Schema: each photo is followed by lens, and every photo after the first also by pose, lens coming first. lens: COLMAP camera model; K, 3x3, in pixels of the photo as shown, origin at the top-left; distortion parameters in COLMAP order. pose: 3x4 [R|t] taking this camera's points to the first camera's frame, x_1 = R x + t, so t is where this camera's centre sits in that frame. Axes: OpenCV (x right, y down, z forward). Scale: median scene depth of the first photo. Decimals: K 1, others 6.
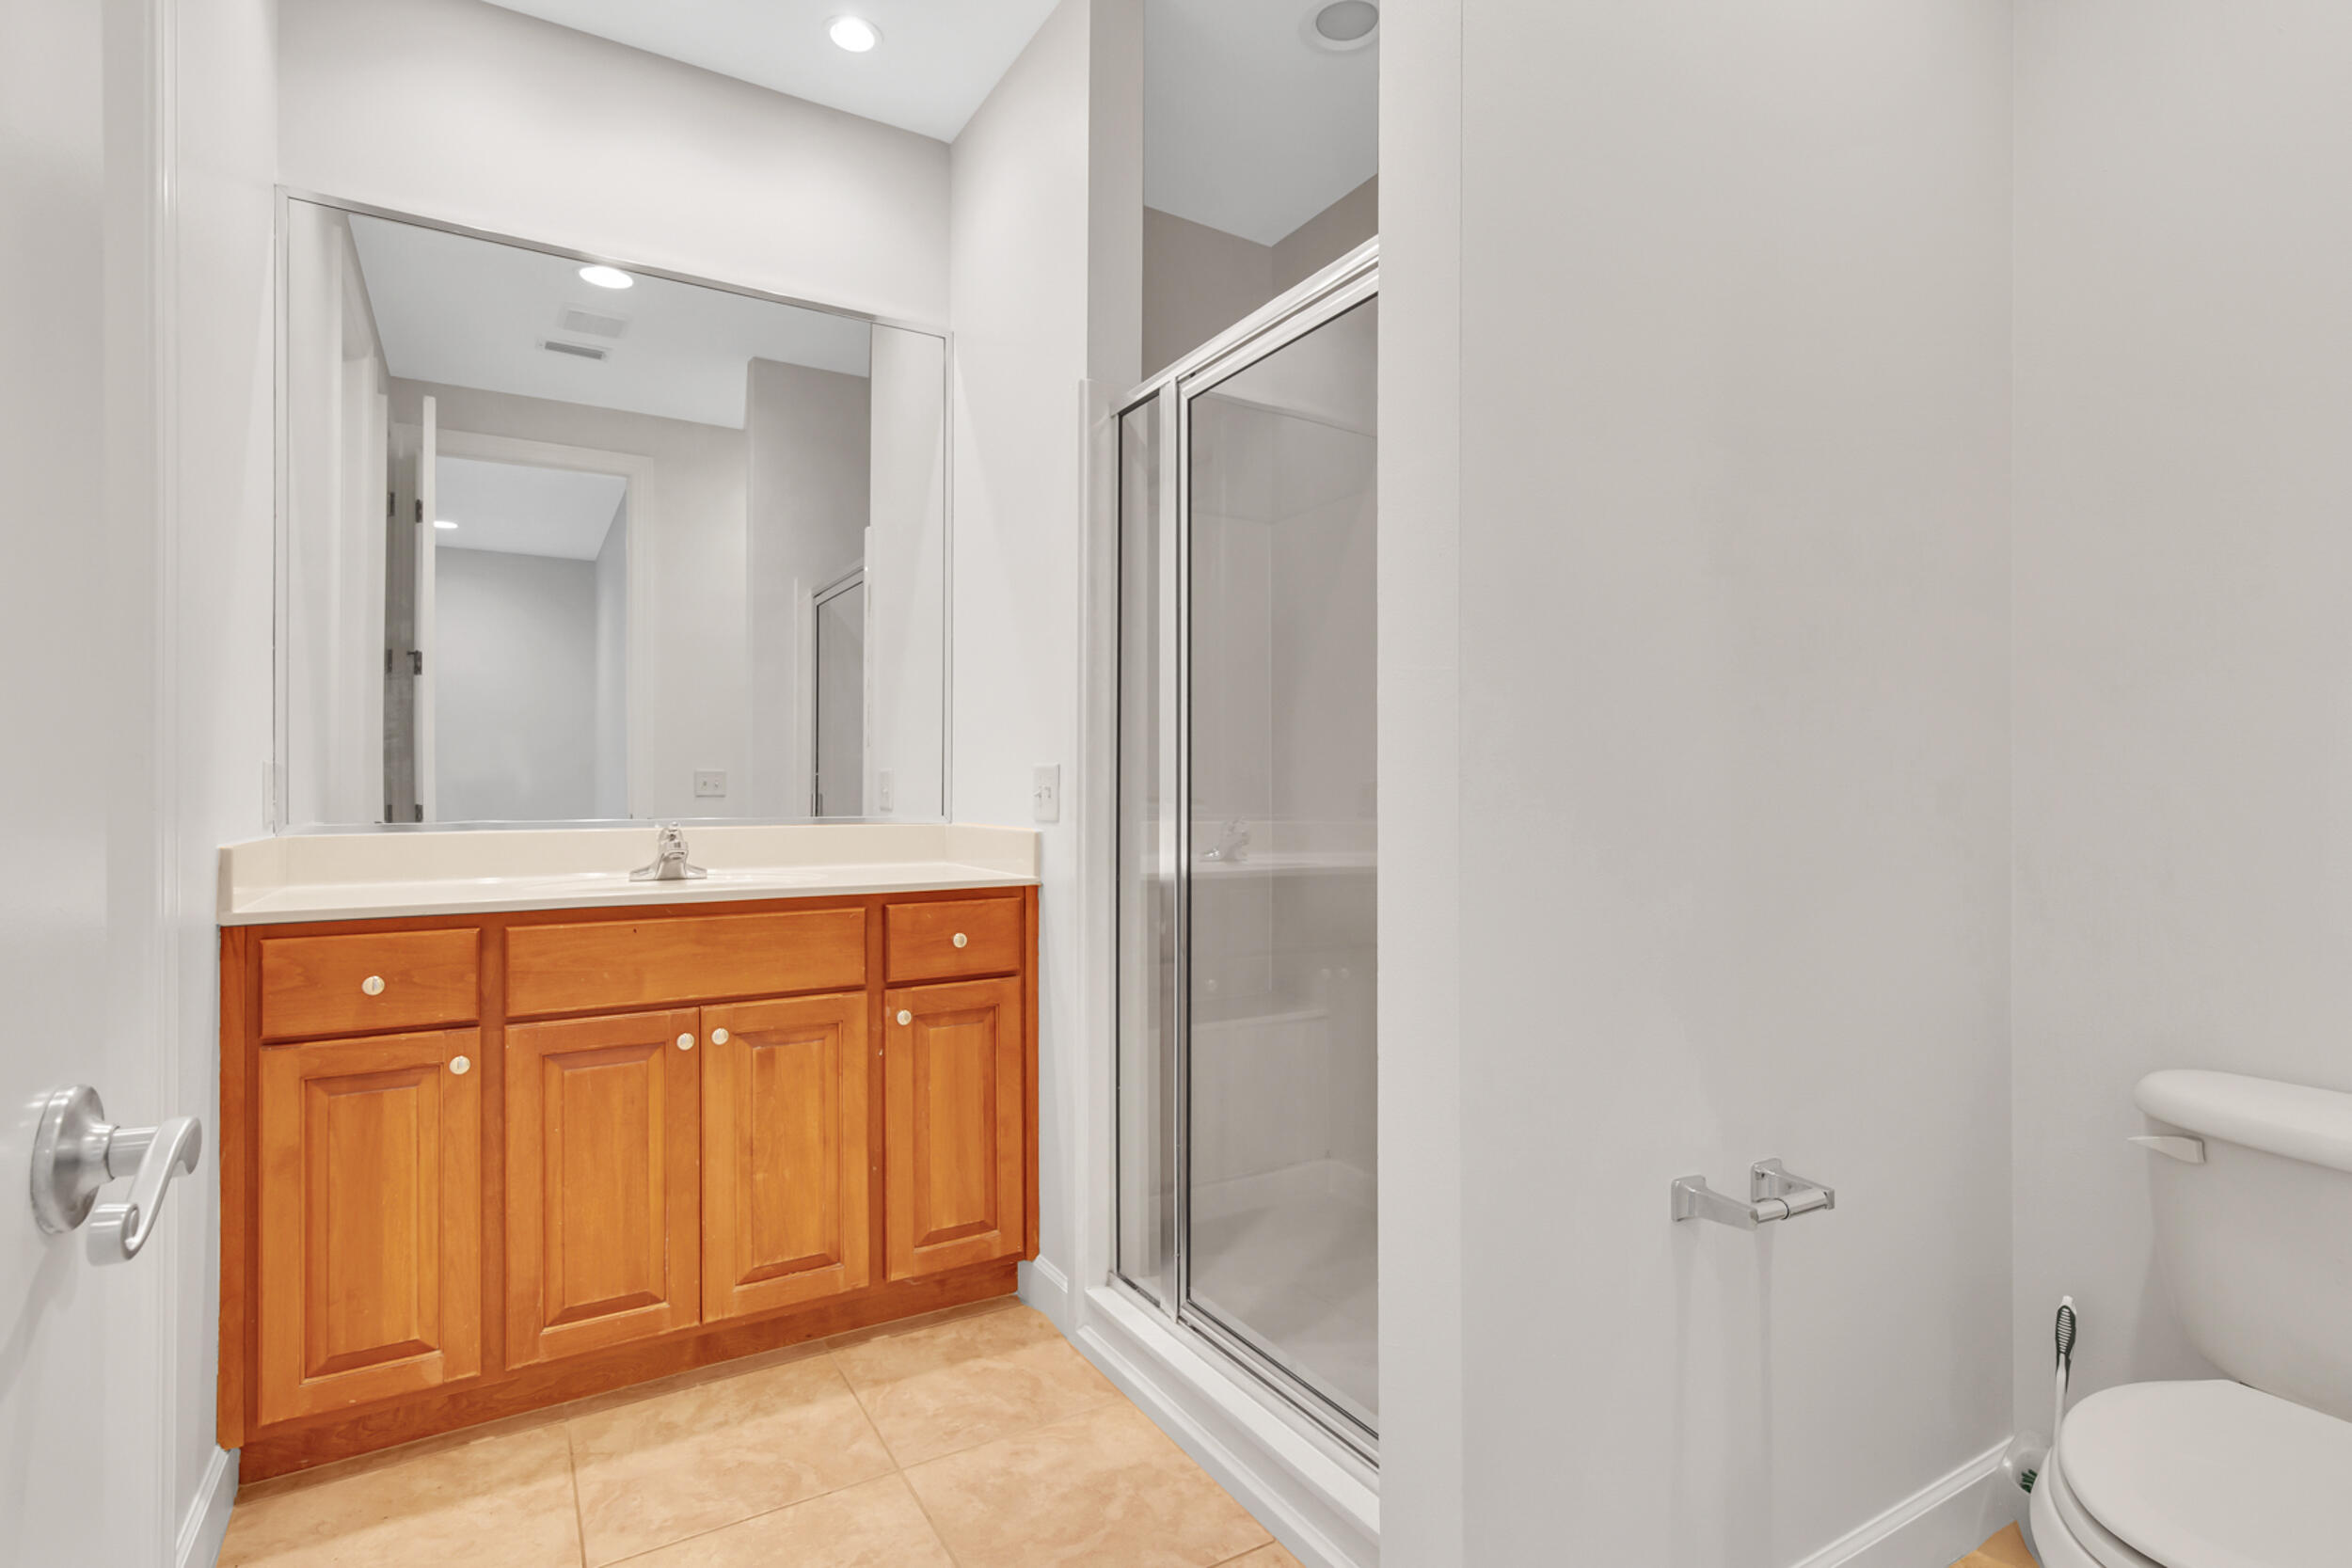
lens RADIAL K [[1100.6, 0, 1161.2], [0, 1100.6, 739.3], [0, 0, 1]] dist [0.000136, -0.000067]
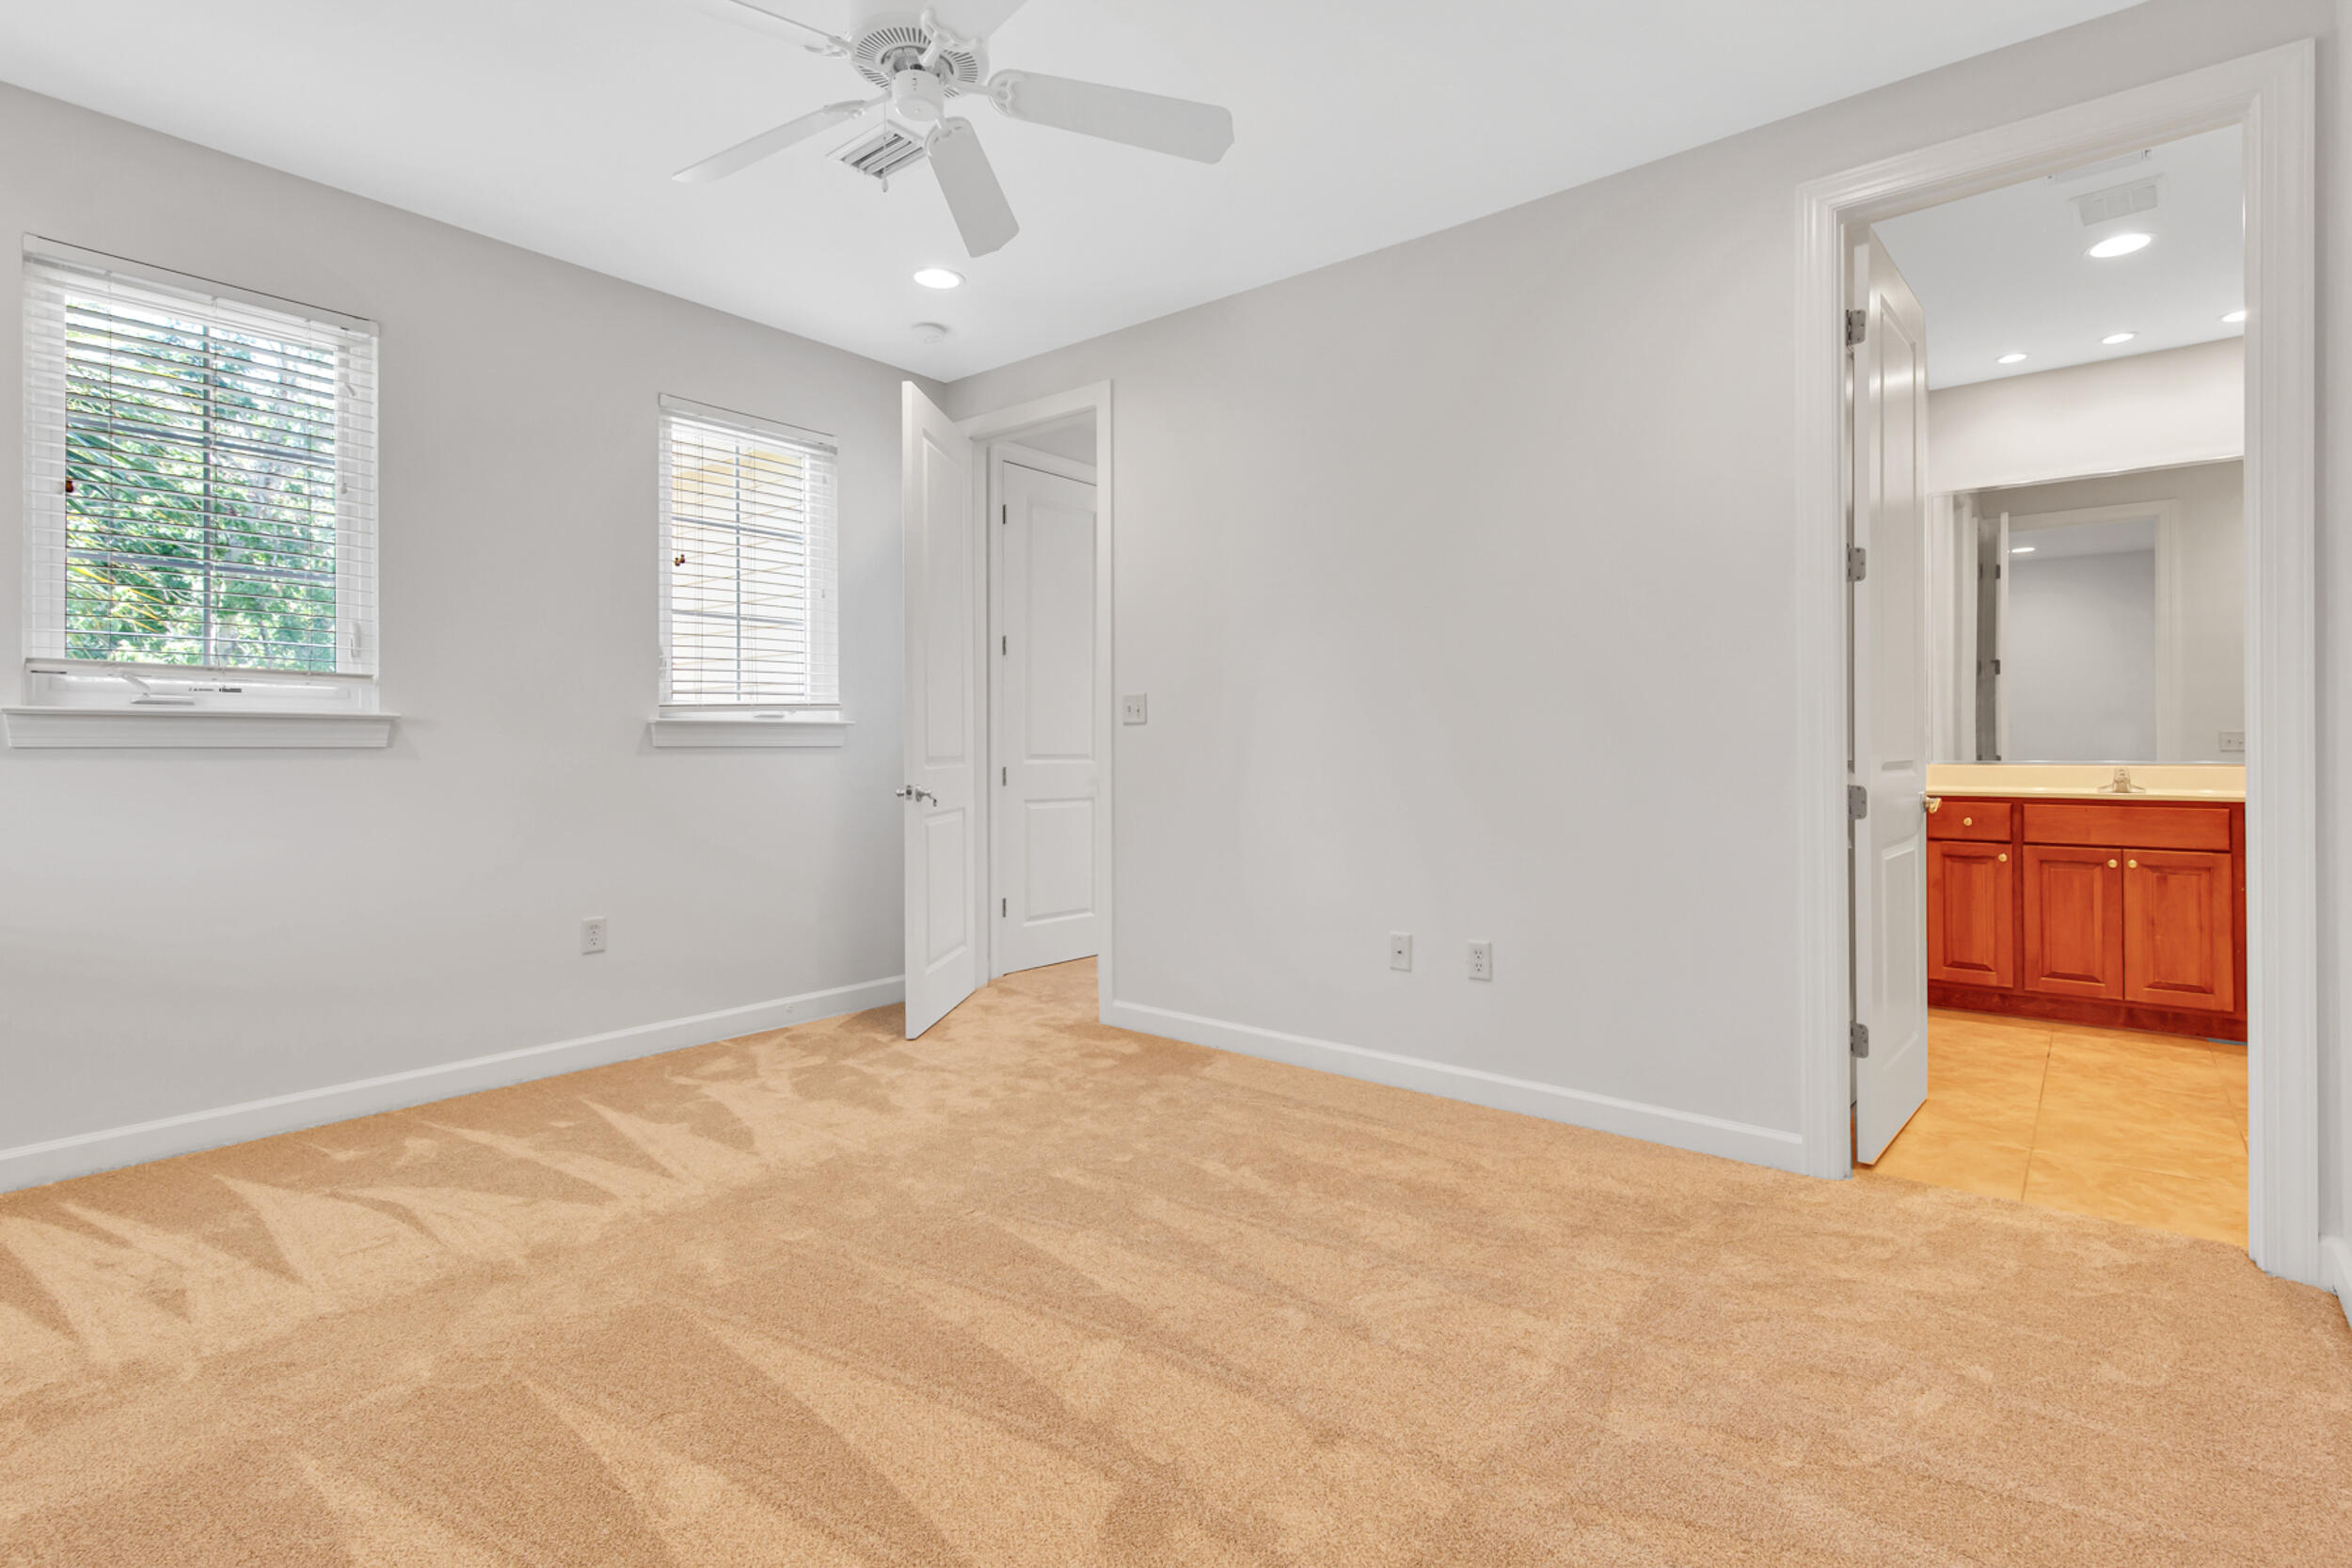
lens RADIAL K [[1119.1, 0, 1176.0], [0, 1119.1, 784.0], [0, 0, 1]] dist [0.000892, 0.000328]
pose [[0.322153, 0.037850, -0.945931, 0.996833], [0.045052, 0.997455, 0.055255, -0.080467], [0.945615, -0.060417, 0.319628, -1.358548]]
